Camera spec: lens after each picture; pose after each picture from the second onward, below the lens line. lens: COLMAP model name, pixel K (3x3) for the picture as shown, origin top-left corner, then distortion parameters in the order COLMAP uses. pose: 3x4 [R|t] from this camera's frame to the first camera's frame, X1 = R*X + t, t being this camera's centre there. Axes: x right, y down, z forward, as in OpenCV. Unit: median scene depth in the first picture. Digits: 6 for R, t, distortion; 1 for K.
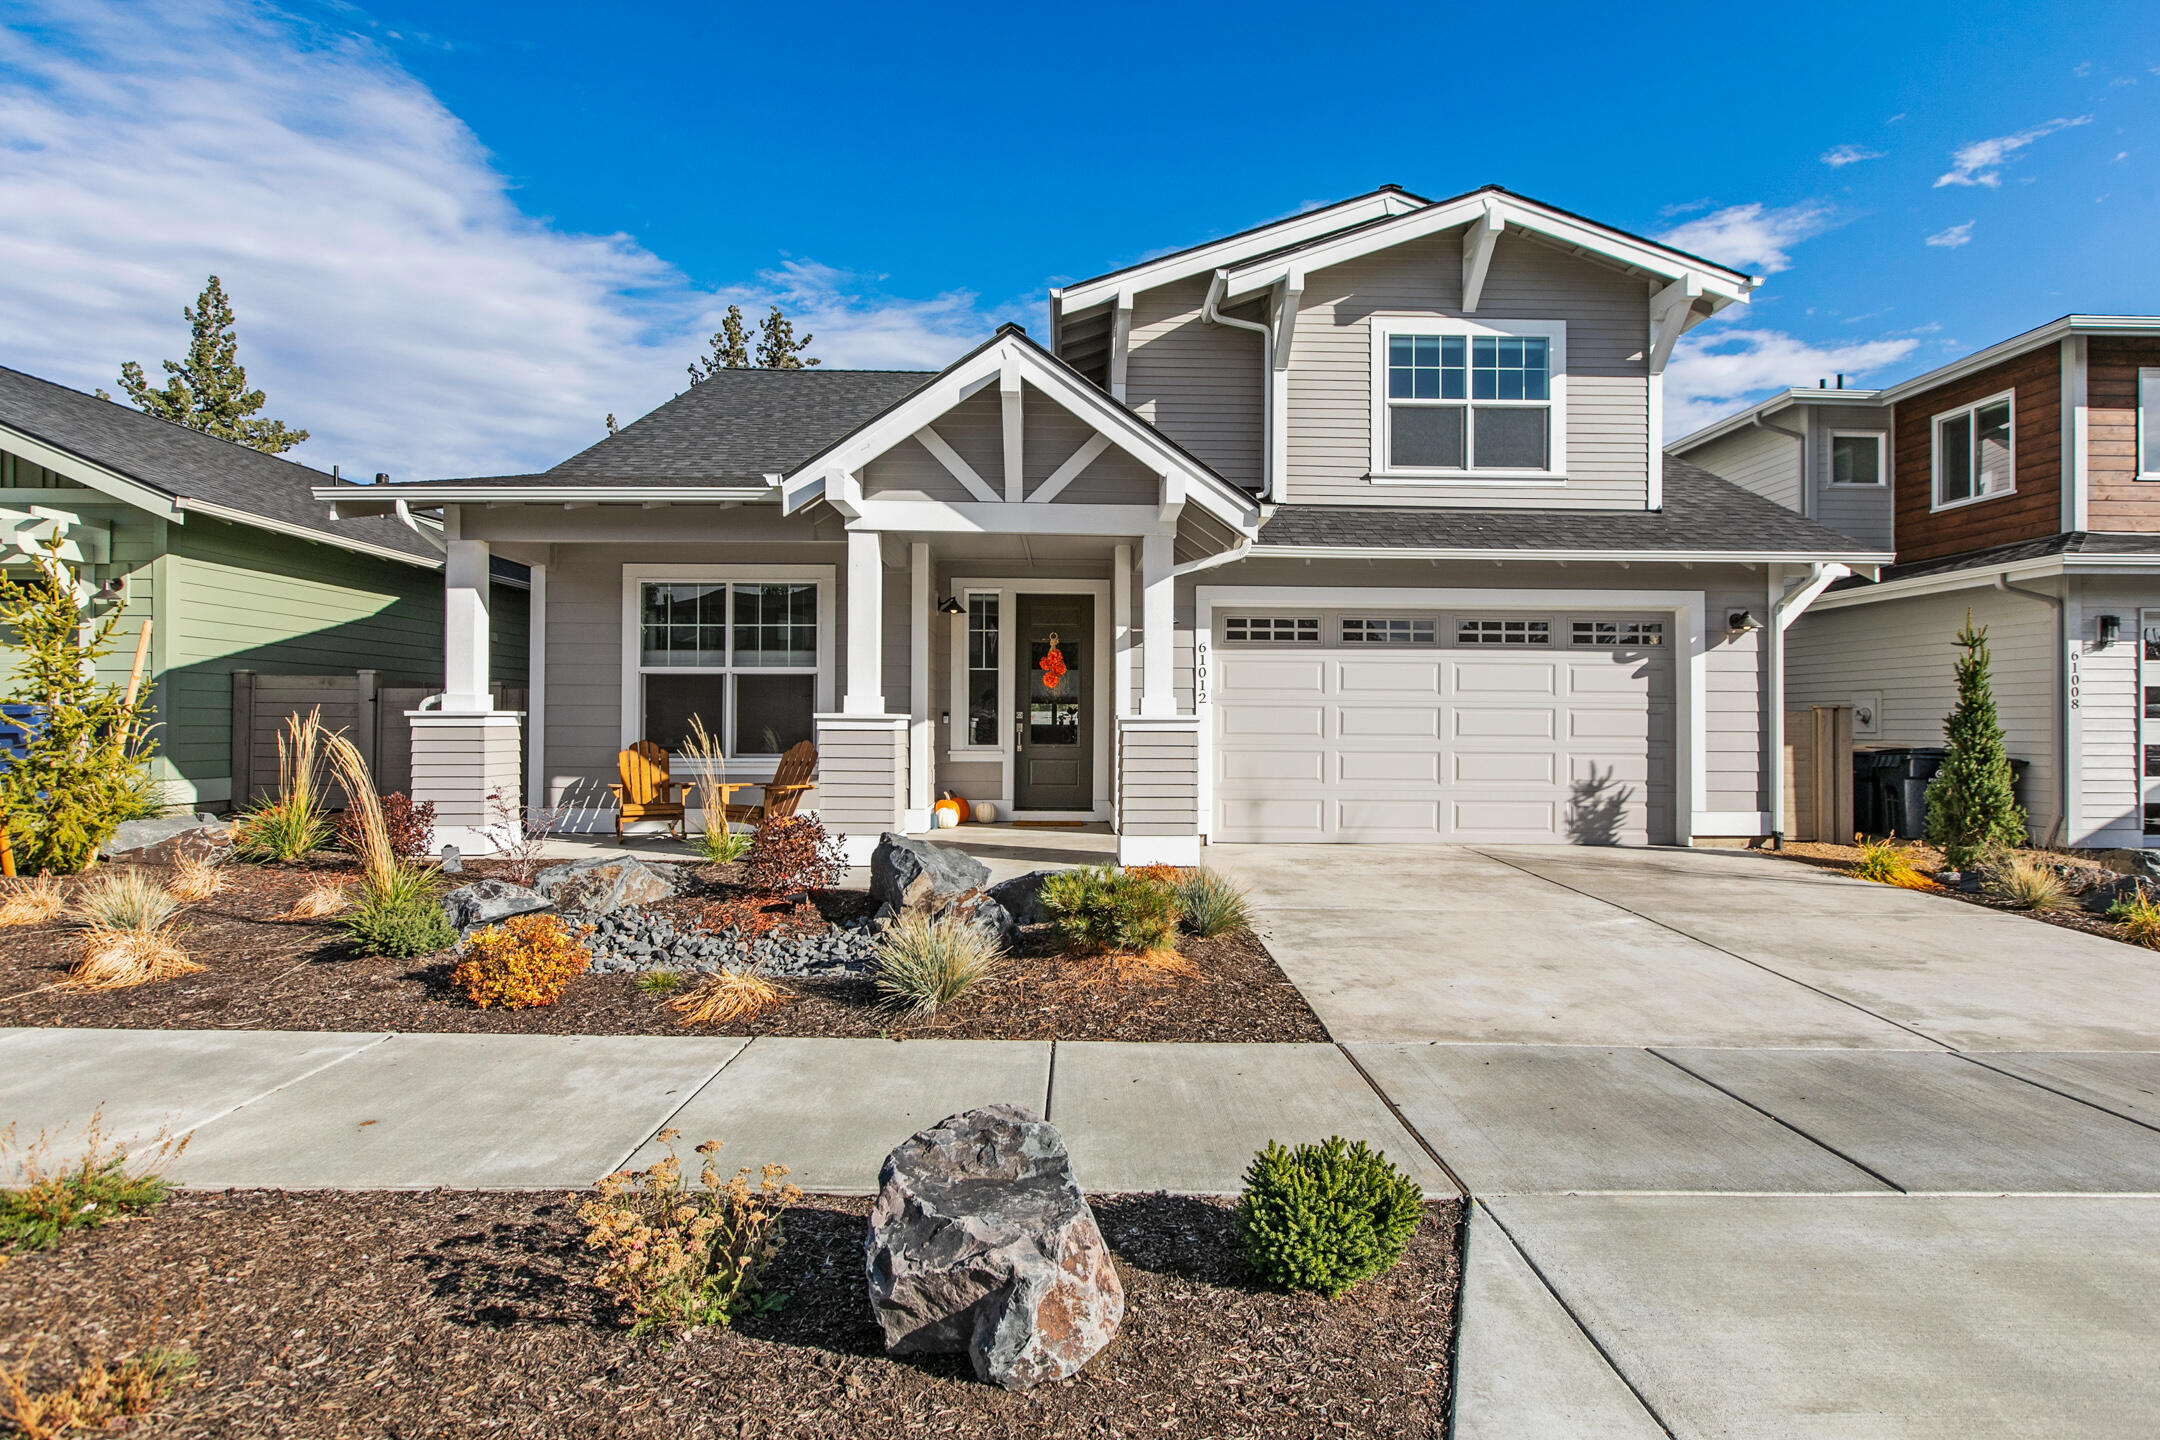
lens RADIAL K [[1096.2, 0, 1076.9], [0, 1096.2, 715.4], [0, 0, 1]] dist [-0.001768, 0.000962]
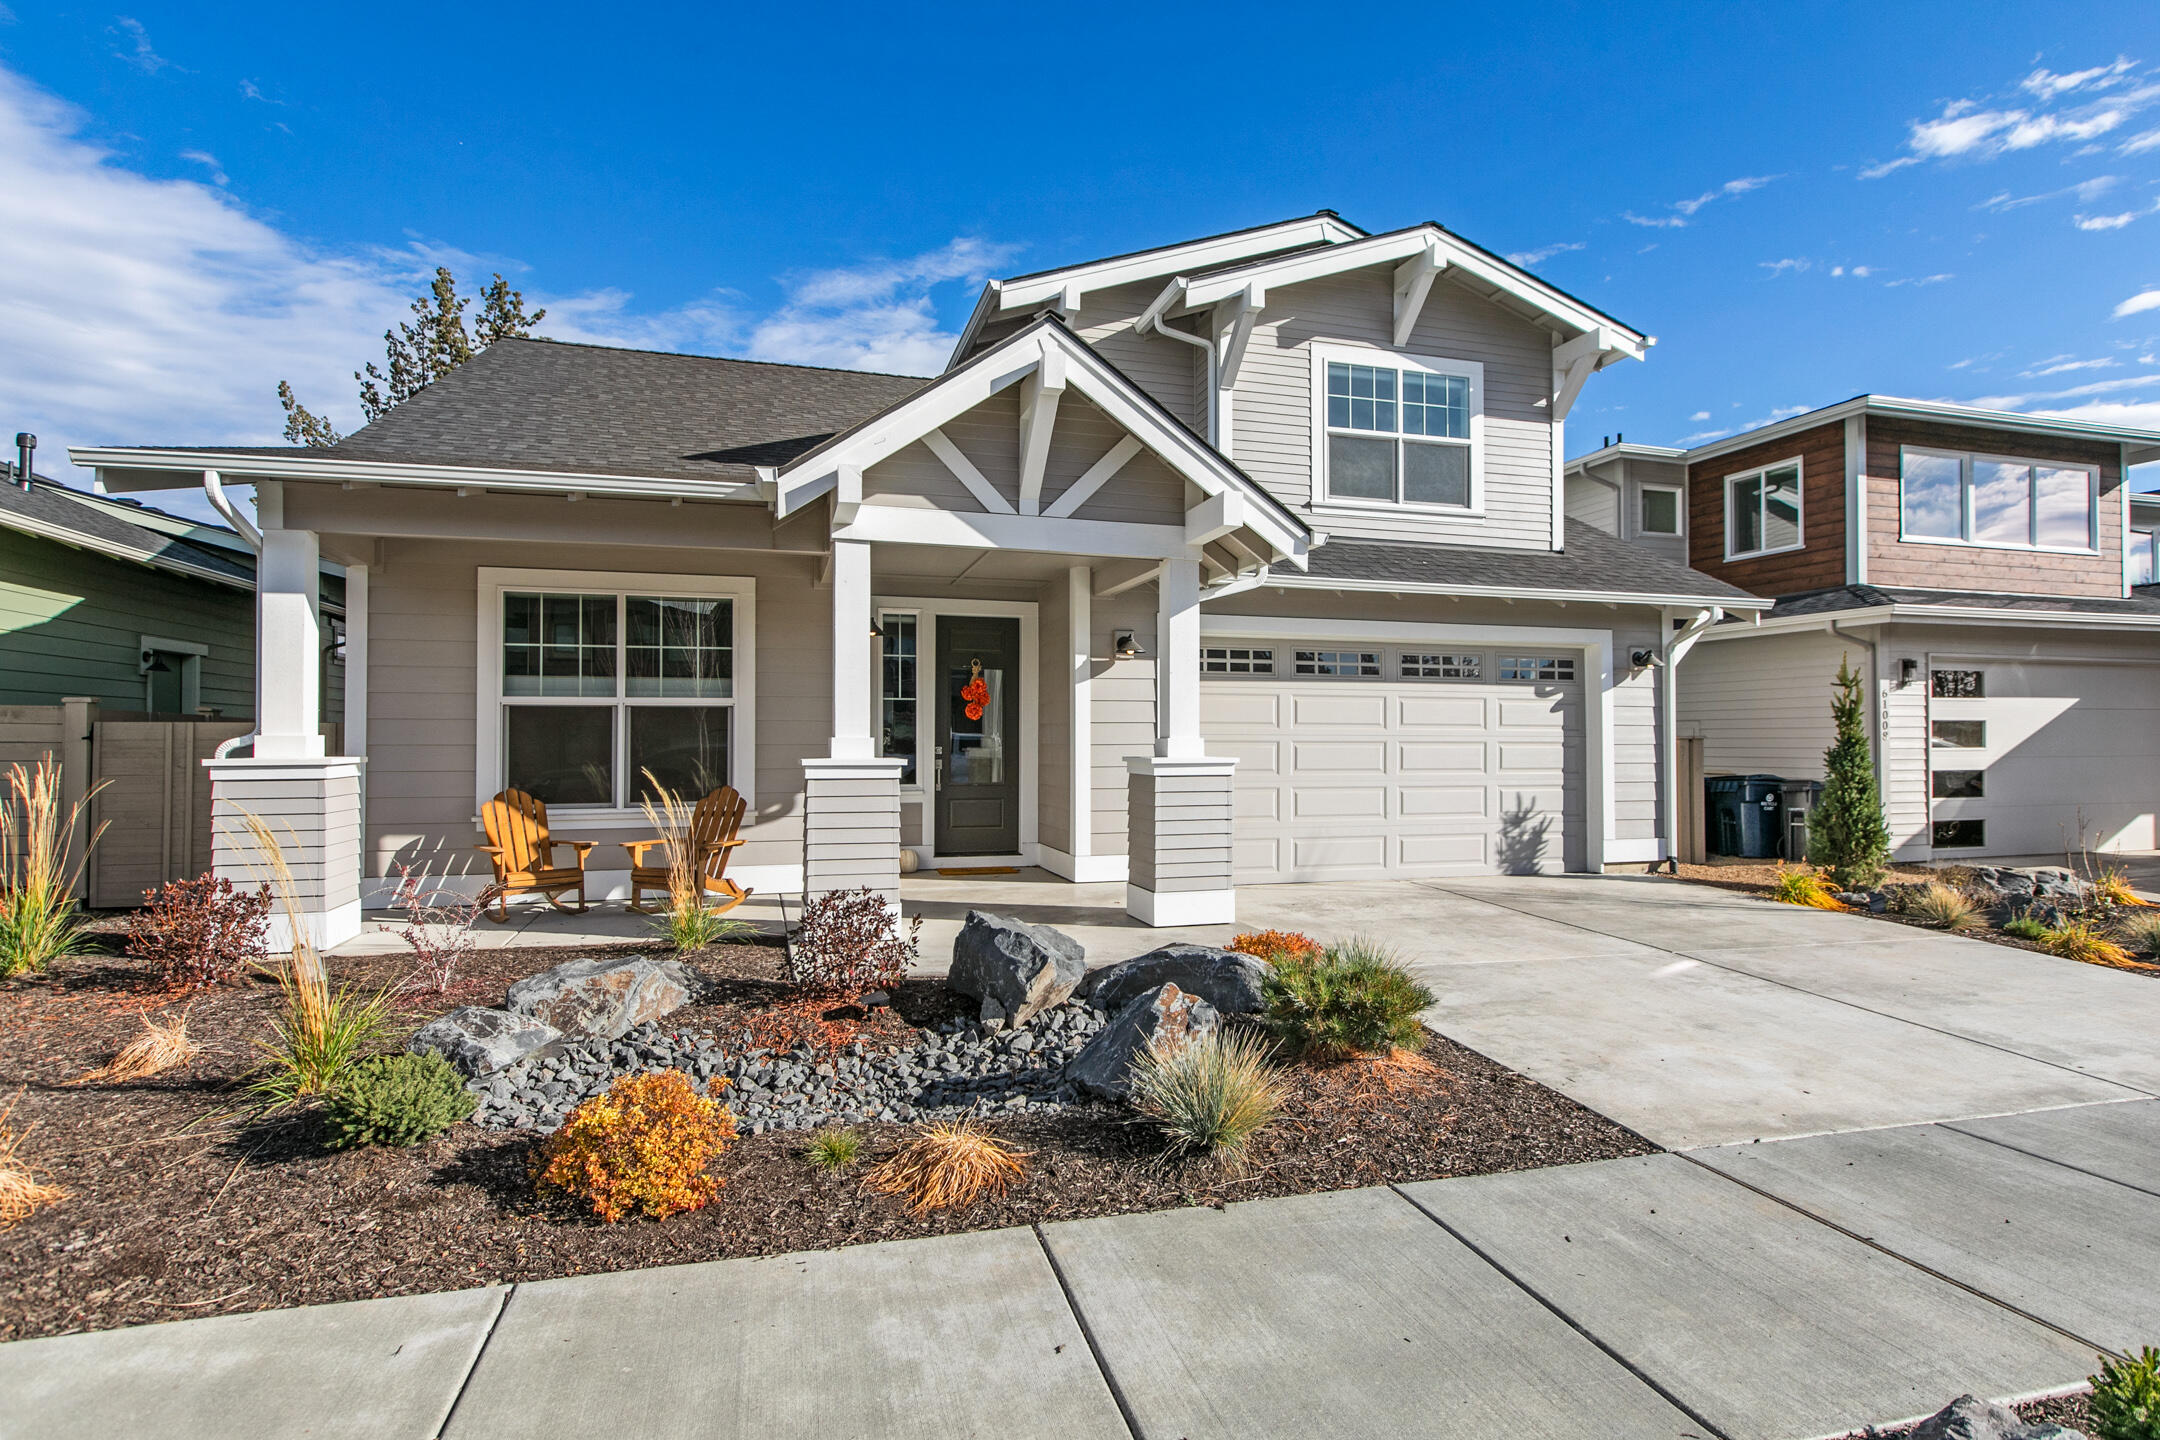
lens RADIAL K [[1096.2, 0, 1085.5], [0, 1096.2, 727.1], [0, 0, 1]] dist [-0.001768, 0.000962]
pose [[0.965637, -0.001415, 0.259891, -0.191161], [0.002486, 0.999990, -0.003795, -0.017454], [-0.259883, 0.004311, 0.965630, 0.114201]]
